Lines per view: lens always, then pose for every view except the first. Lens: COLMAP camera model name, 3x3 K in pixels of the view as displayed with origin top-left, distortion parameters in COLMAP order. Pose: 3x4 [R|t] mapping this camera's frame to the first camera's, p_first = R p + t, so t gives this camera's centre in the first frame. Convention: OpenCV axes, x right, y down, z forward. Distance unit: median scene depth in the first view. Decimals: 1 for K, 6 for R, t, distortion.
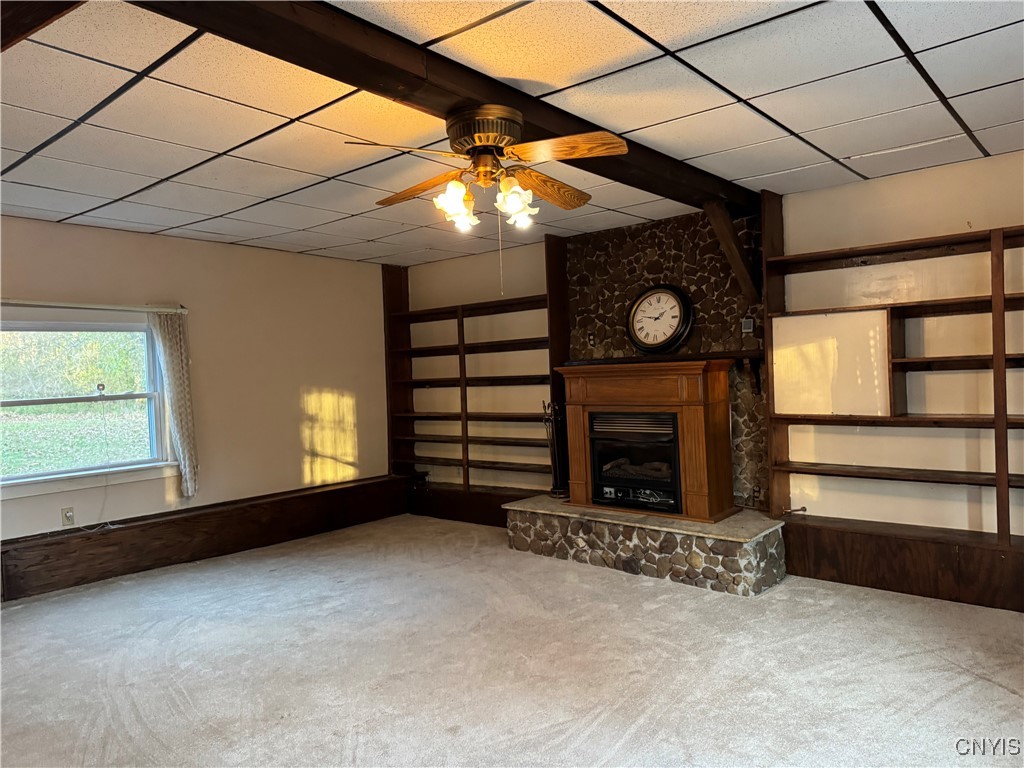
lens RADIAL K [[698.4, 0, 512.0], [0, 698.4, 384.0], [0, 0, 1]] dist [0.004869, -0.004893]
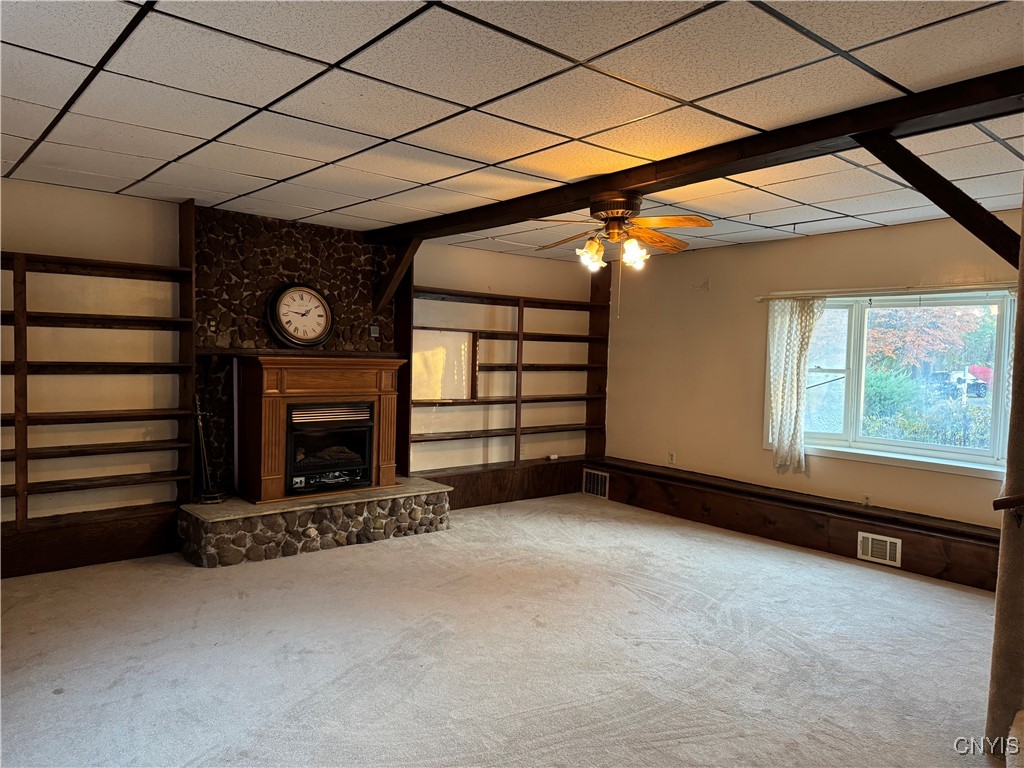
lens RADIAL K [[698.4, 0, 512.0], [0, 698.4, 384.0], [0, 0, 1]] dist [0.004869, -0.004893]
pose [[0.113632, 0.005984, 0.993505, -0.879321], [-0.008695, 0.999950, -0.005028, 0.015690], [-0.993485, -0.008067, 0.113679, 0.604501]]
